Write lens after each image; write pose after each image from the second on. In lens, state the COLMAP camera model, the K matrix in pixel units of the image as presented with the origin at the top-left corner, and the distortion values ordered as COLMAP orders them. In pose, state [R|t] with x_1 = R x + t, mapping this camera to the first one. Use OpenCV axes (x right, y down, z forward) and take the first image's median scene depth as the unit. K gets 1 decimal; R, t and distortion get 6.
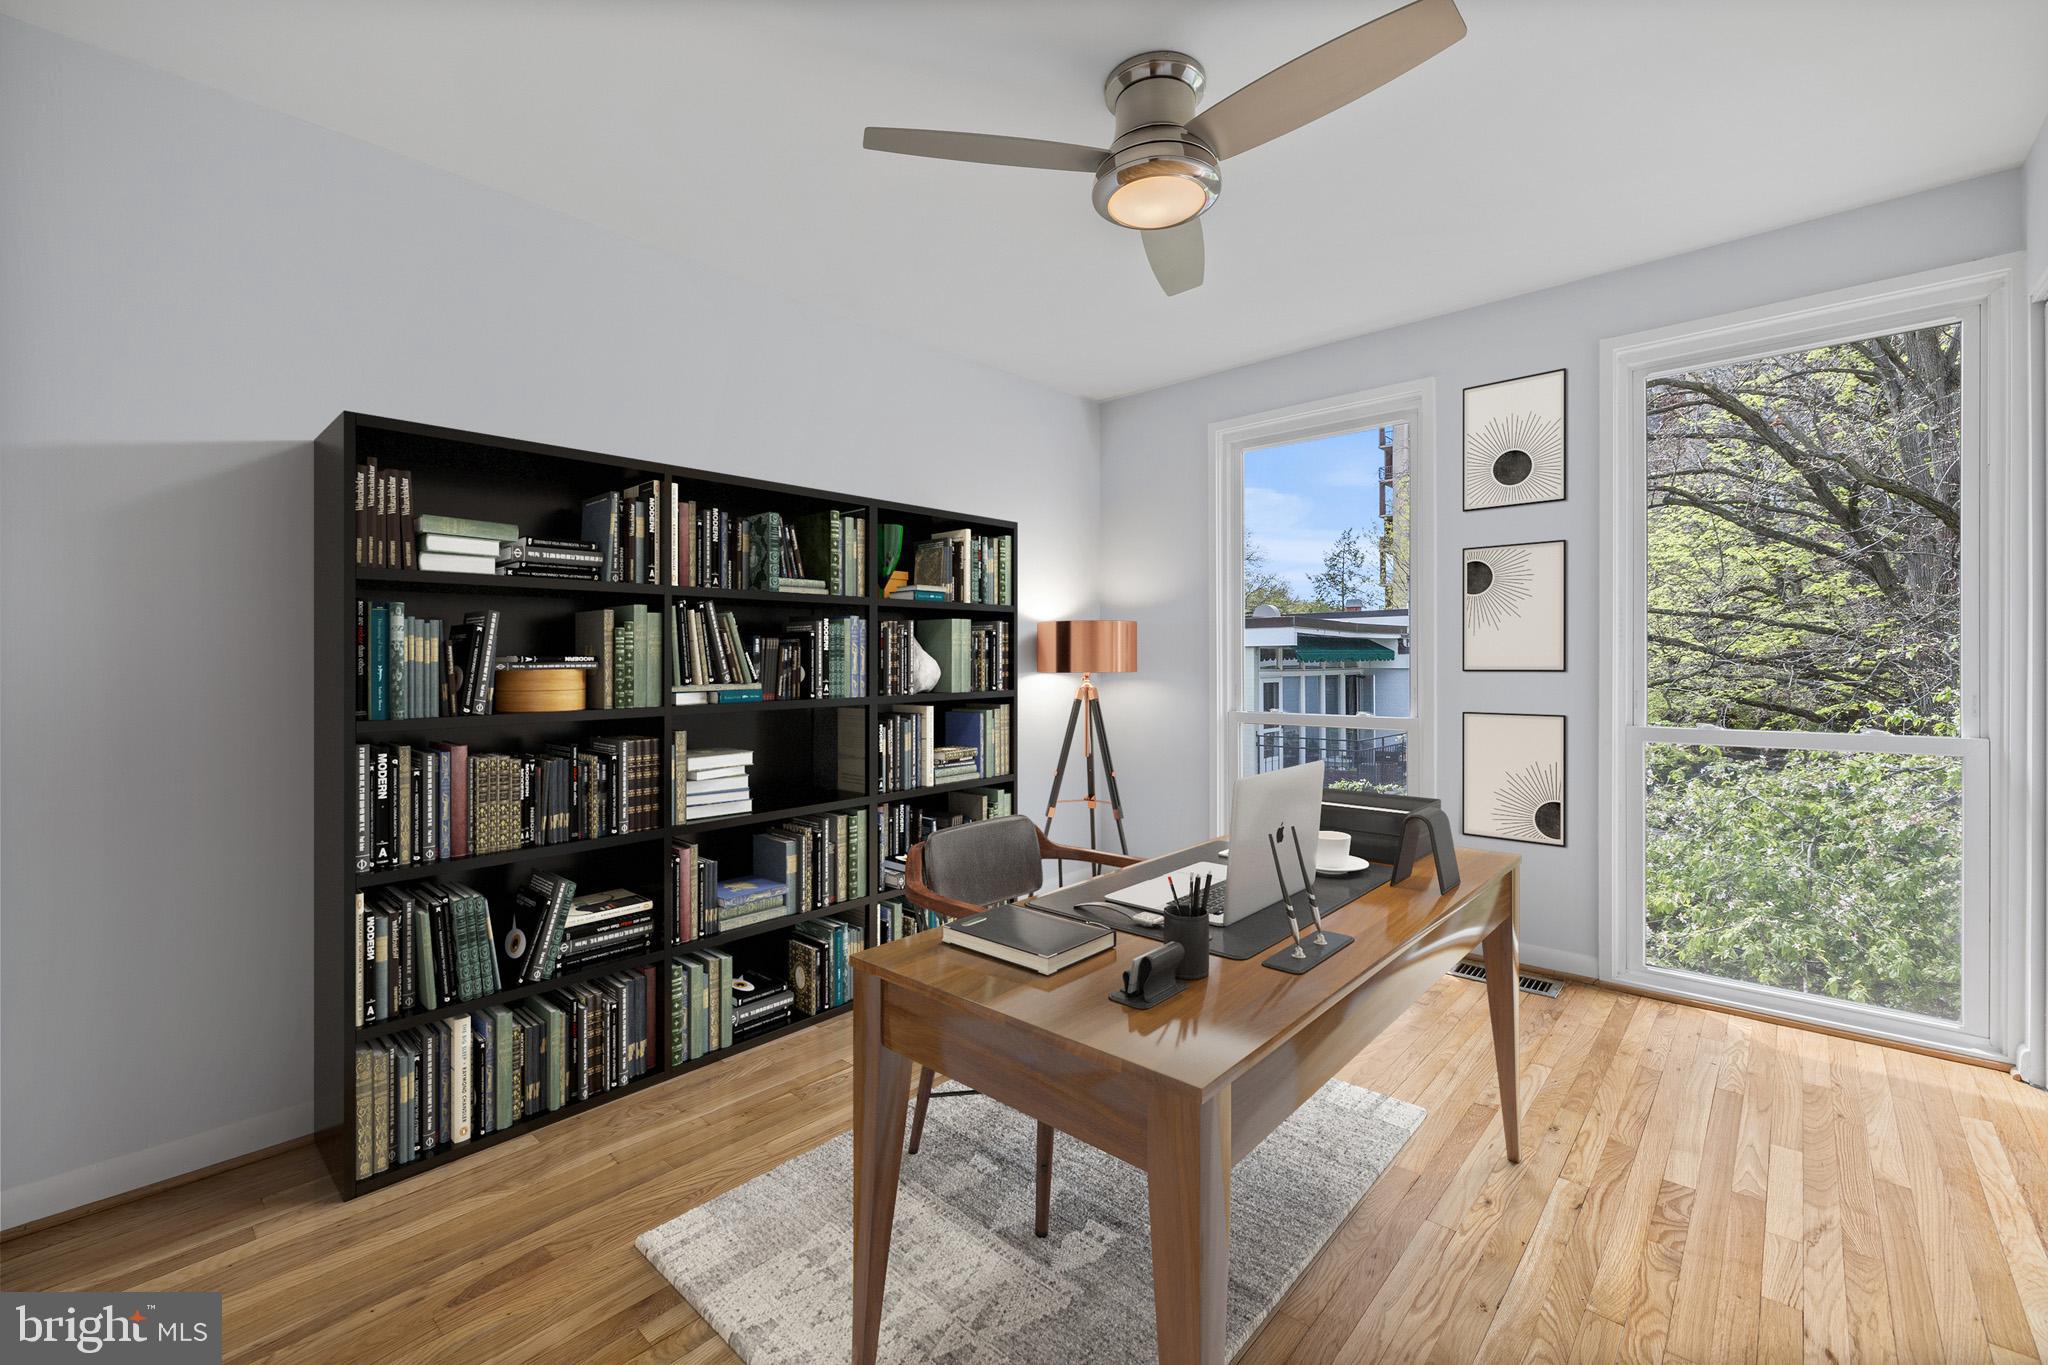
lens RADIAL K [[859.5, 0, 1018.2], [0, 859.5, 668.8], [0, 0, 1]] dist [-0.001817, 0.000190]
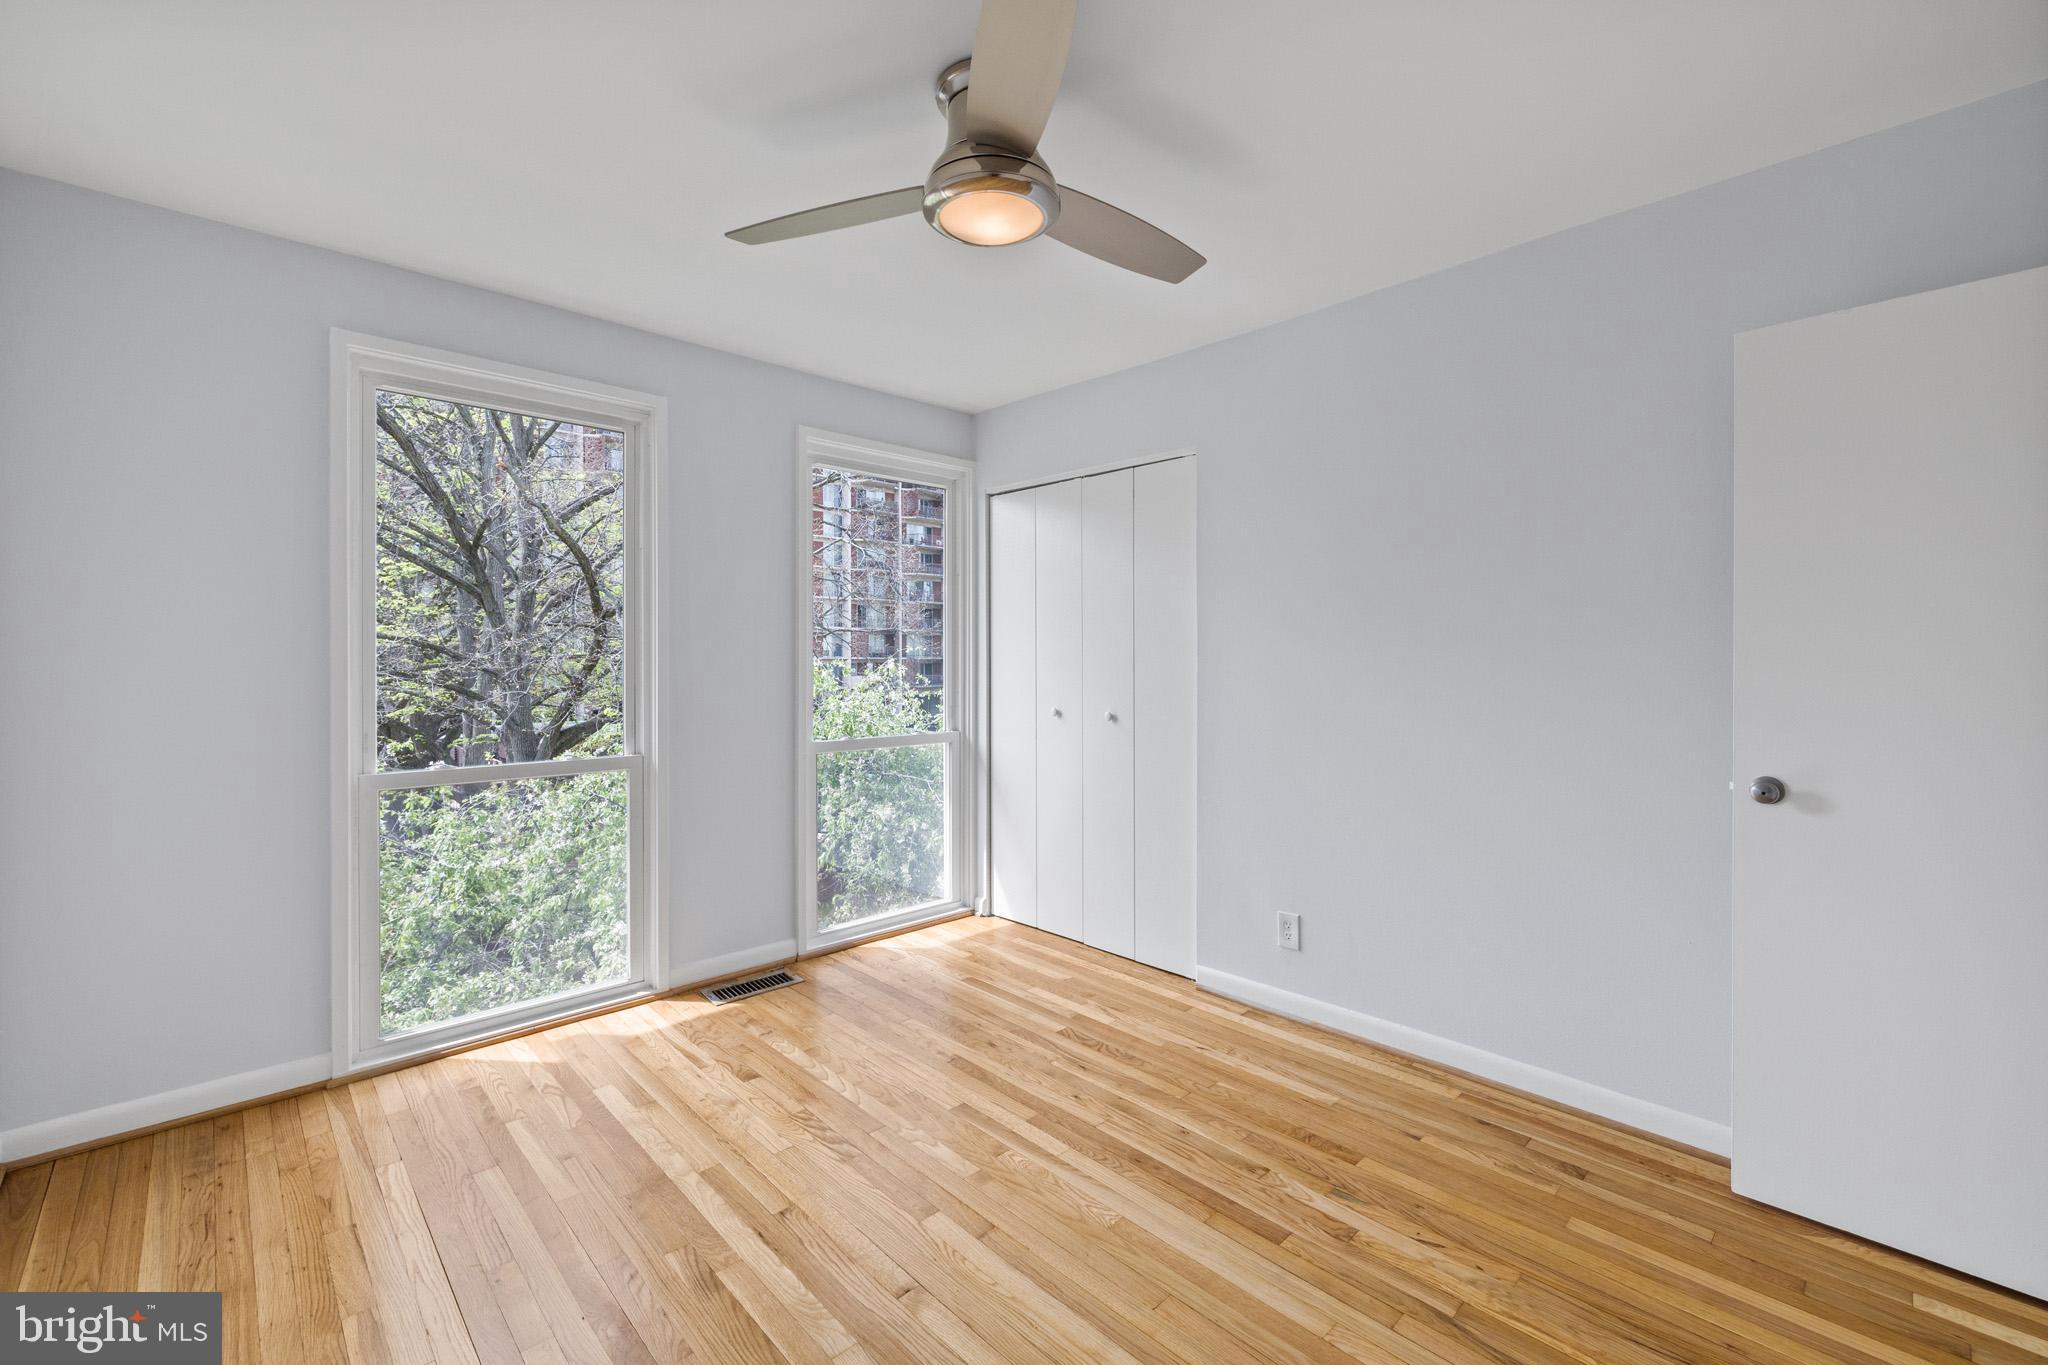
lens RADIAL K [[859.5, 0, 1018.2], [0, 859.5, 668.8], [0, 0, 1]] dist [-0.001817, 0.000190]
pose [[0.090355, -0.010219, 0.995857, -0.619421], [0.015459, 0.999841, 0.008857, -0.058673], [-0.995790, 0.014595, 0.090498, 0.722505]]
